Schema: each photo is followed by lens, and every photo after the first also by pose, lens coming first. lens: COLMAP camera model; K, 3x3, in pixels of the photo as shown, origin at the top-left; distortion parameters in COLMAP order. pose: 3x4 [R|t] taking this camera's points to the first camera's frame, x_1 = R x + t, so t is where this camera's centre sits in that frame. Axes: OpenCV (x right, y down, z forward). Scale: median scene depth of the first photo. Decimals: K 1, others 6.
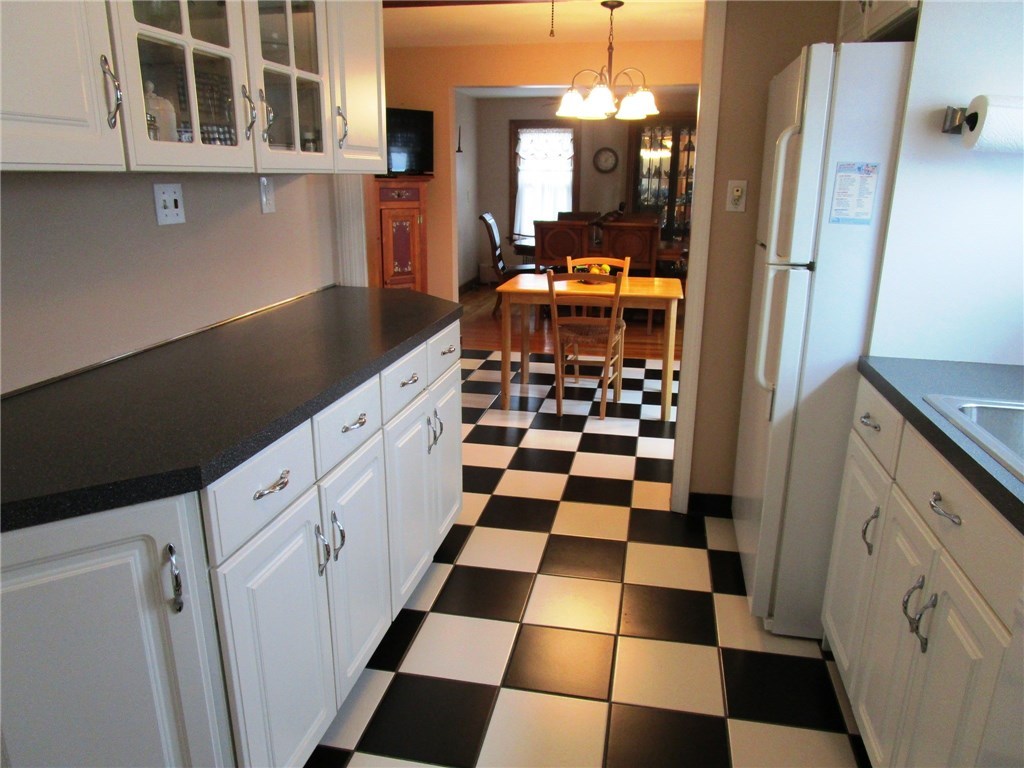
lens RADIAL K [[719.8, 0, 509.9], [0, 719.8, 389.3], [0, 0, 1]] dist [-0.026923, -0.002260]
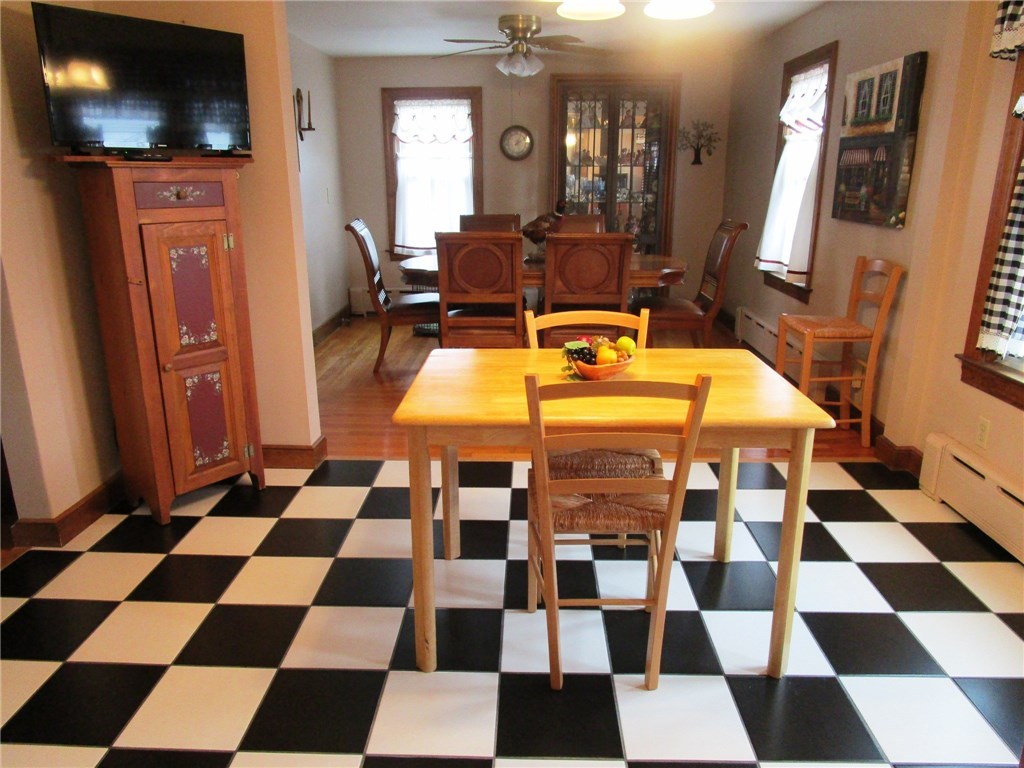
lens RADIAL K [[719.8, 0, 519.6], [0, 719.8, 381.7], [0, 0, 1]] dist [-0.026923, -0.002260]
pose [[0.981869, -0.059496, 0.179984, -0.013134], [0.060486, 0.998169, -0.000014, -0.091850], [-0.179654, 0.010900, 0.983670, 0.340819]]
